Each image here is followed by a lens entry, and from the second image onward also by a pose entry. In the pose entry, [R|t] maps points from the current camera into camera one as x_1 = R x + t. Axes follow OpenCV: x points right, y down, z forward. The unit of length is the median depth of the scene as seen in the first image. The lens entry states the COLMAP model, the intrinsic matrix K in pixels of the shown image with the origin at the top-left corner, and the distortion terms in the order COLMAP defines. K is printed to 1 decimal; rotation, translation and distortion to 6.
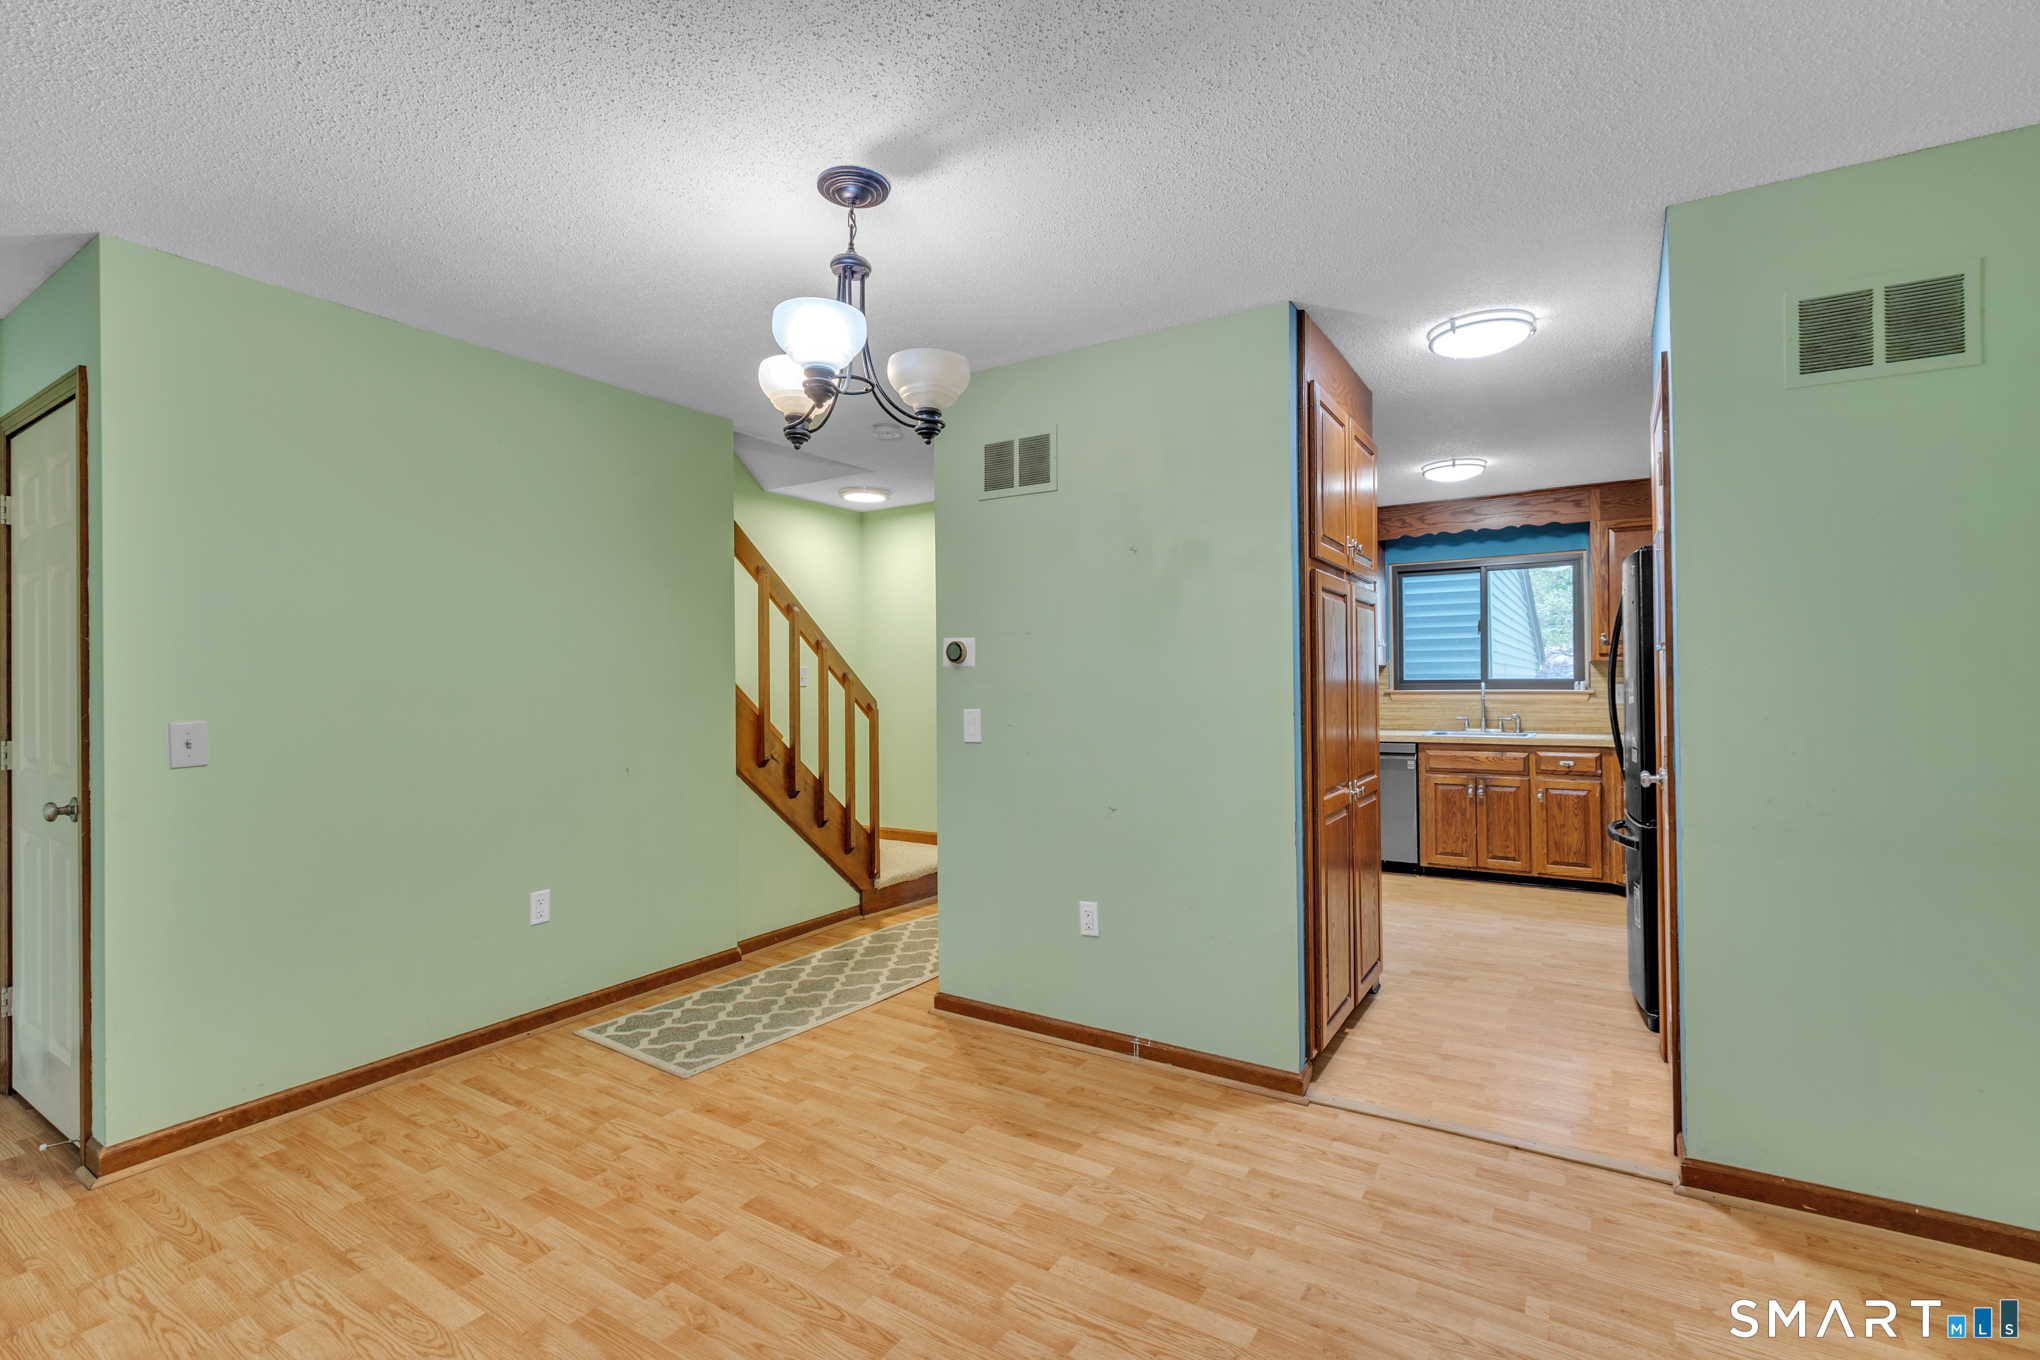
lens RADIAL K [[918.9, 0, 1020.7], [0, 918.9, 673.1], [0, 0, 1]] dist [0.000096, 0.000961]
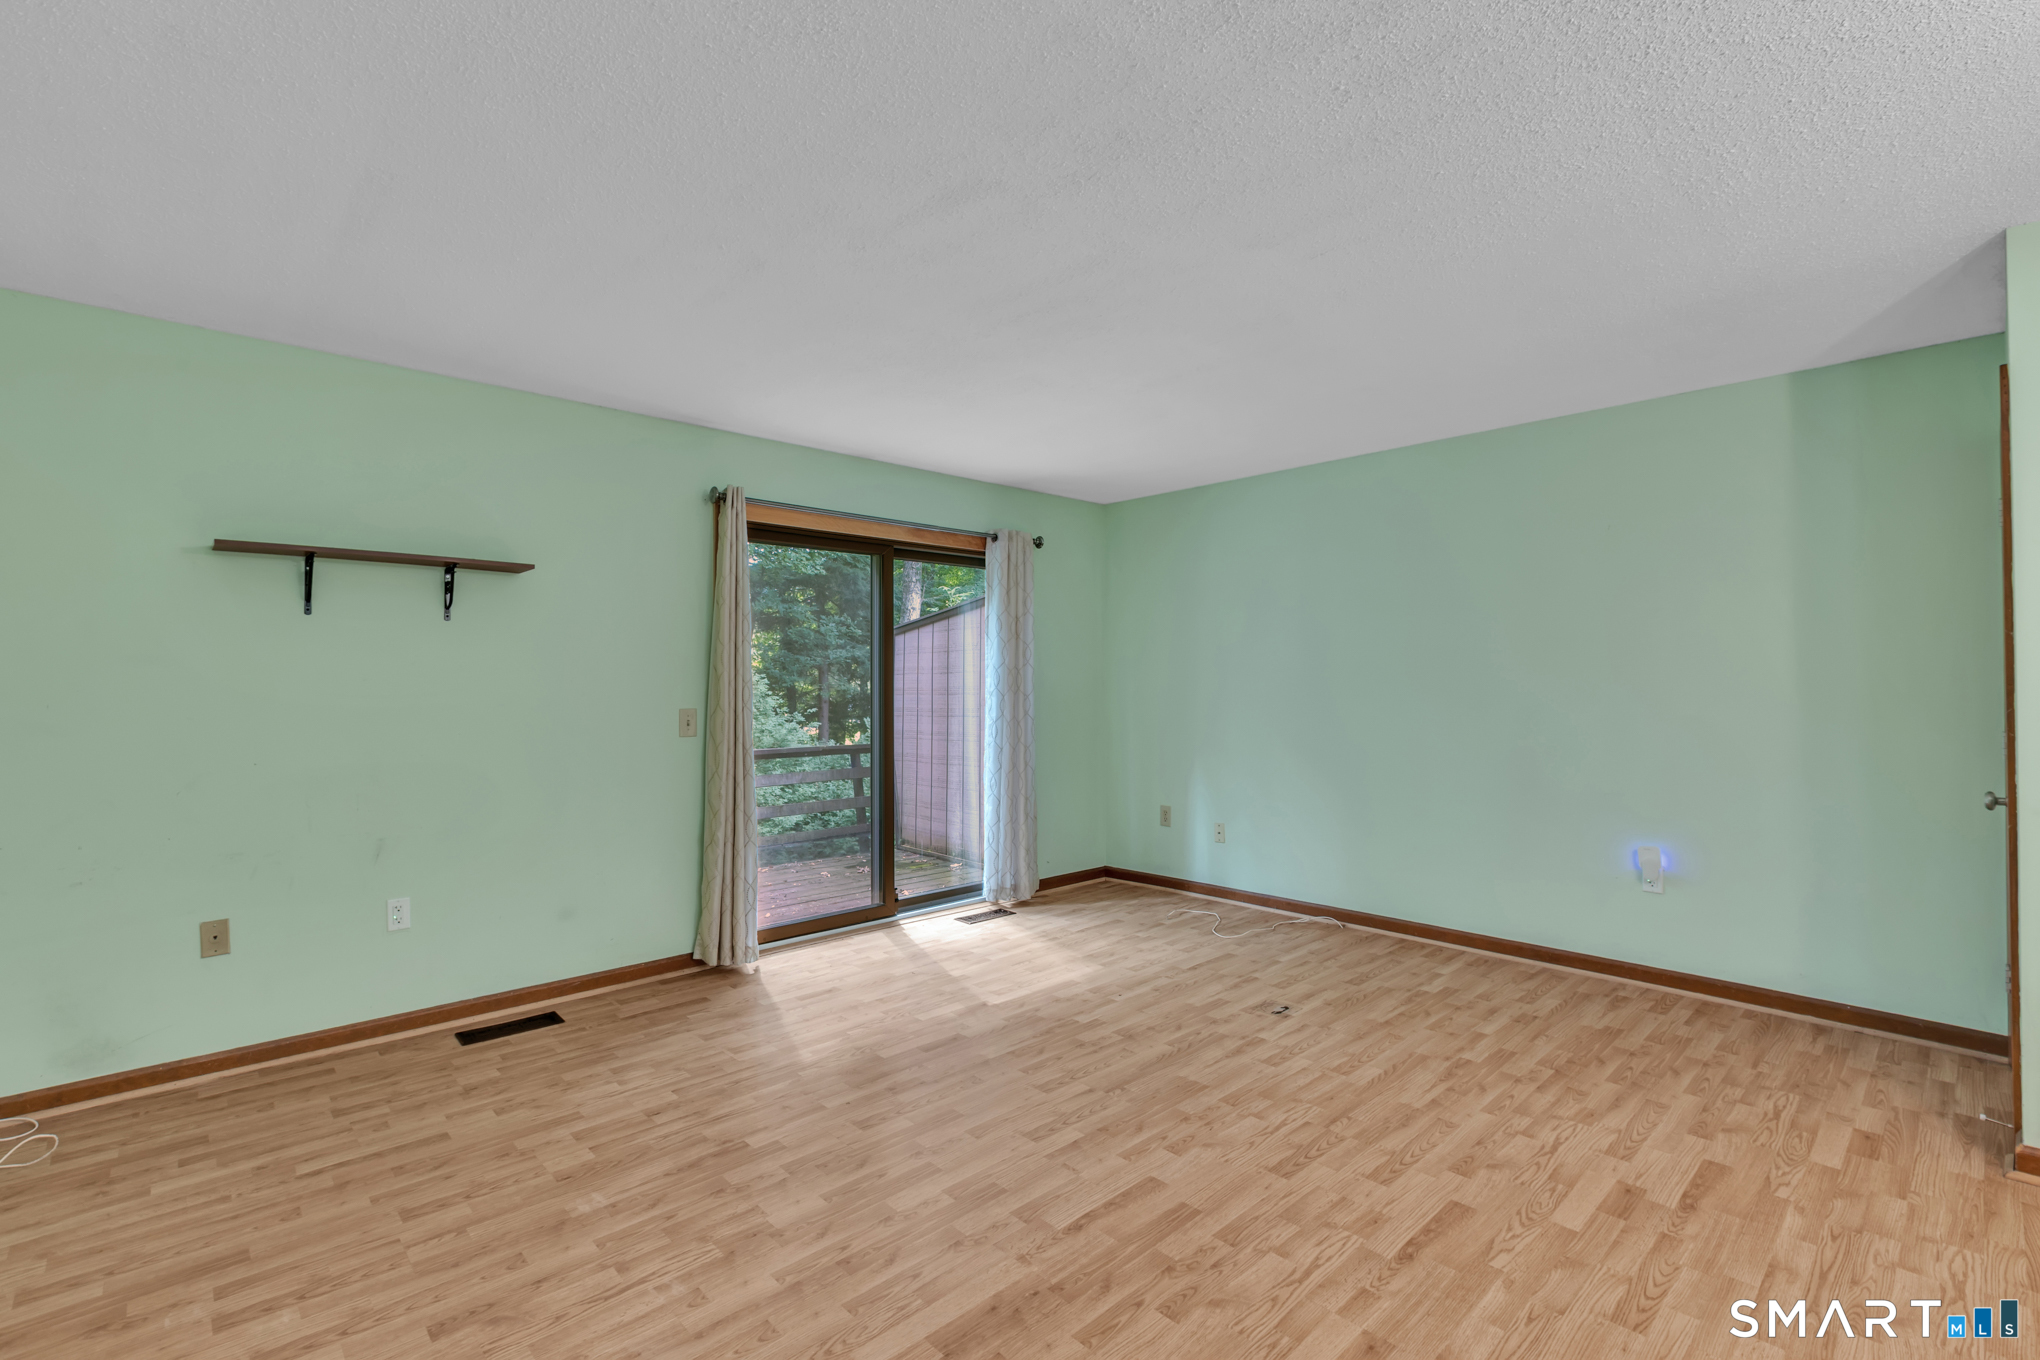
lens RADIAL K [[914.8, 0, 1020.9], [0, 914.8, 671.7], [0, 0, 1]] dist [-0.000212, 0.000023]
pose [[-0.247547, -0.002677, -0.968872, 0.100971], [0.013082, 0.999896, -0.006105, -0.001538], [0.968788, -0.014186, -0.247486, 0.087737]]
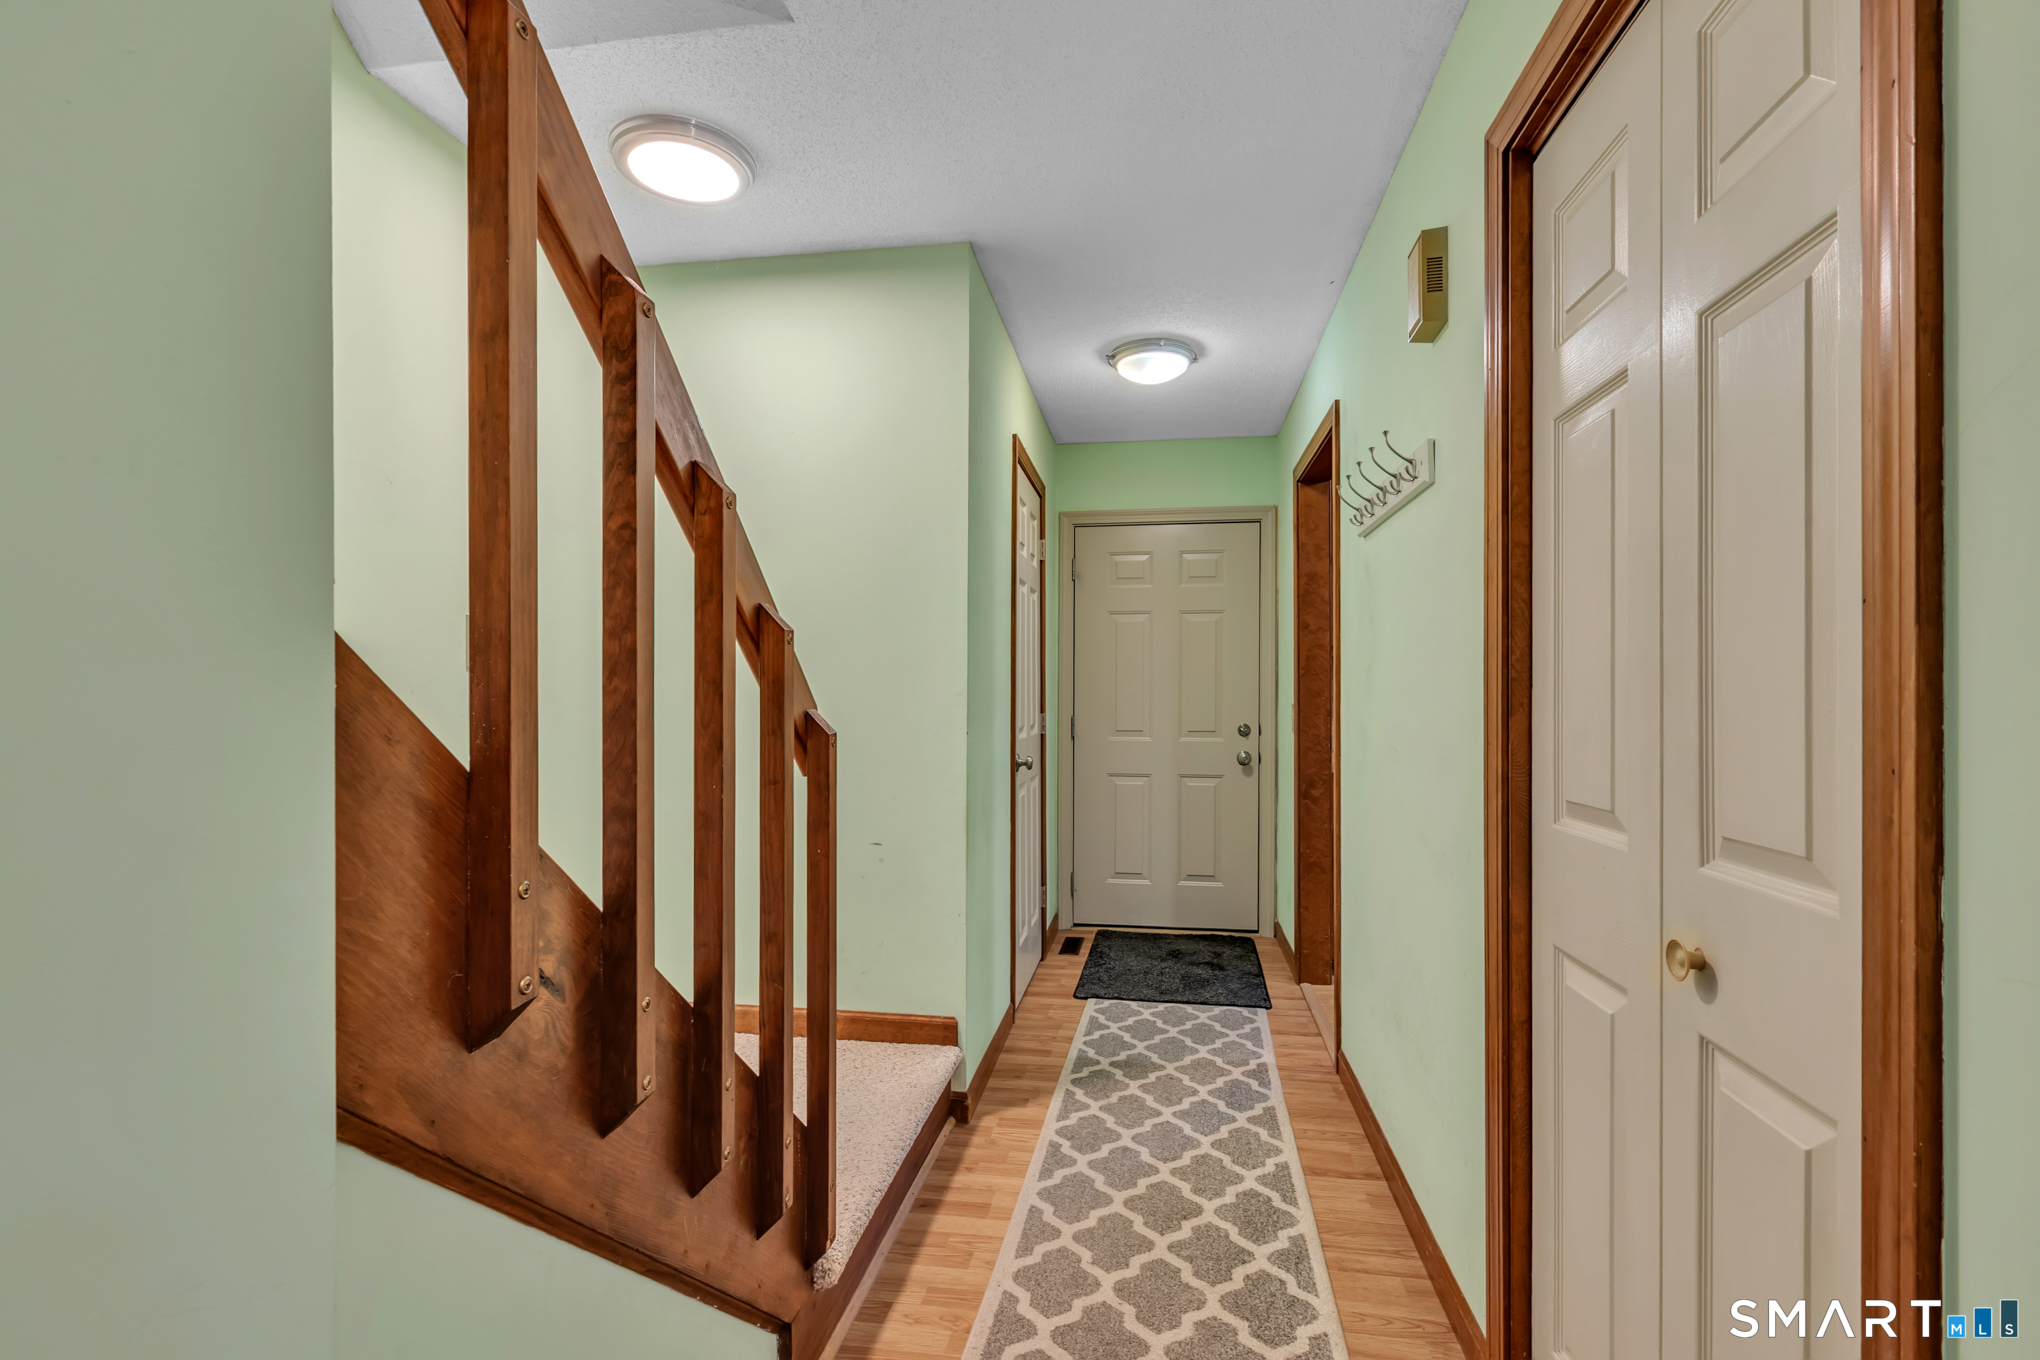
lens RADIAL K [[934.5, 0, 1024.3], [0, 934.5, 691.8], [0, 0, 1]] dist [-0.000711, -0.000028]
pose [[0.915527, 0.008268, 0.402172, -0.202125], [-0.011132, 0.999927, 0.004785, 0.020268], [-0.402103, -0.008858, 0.915552, 0.607904]]
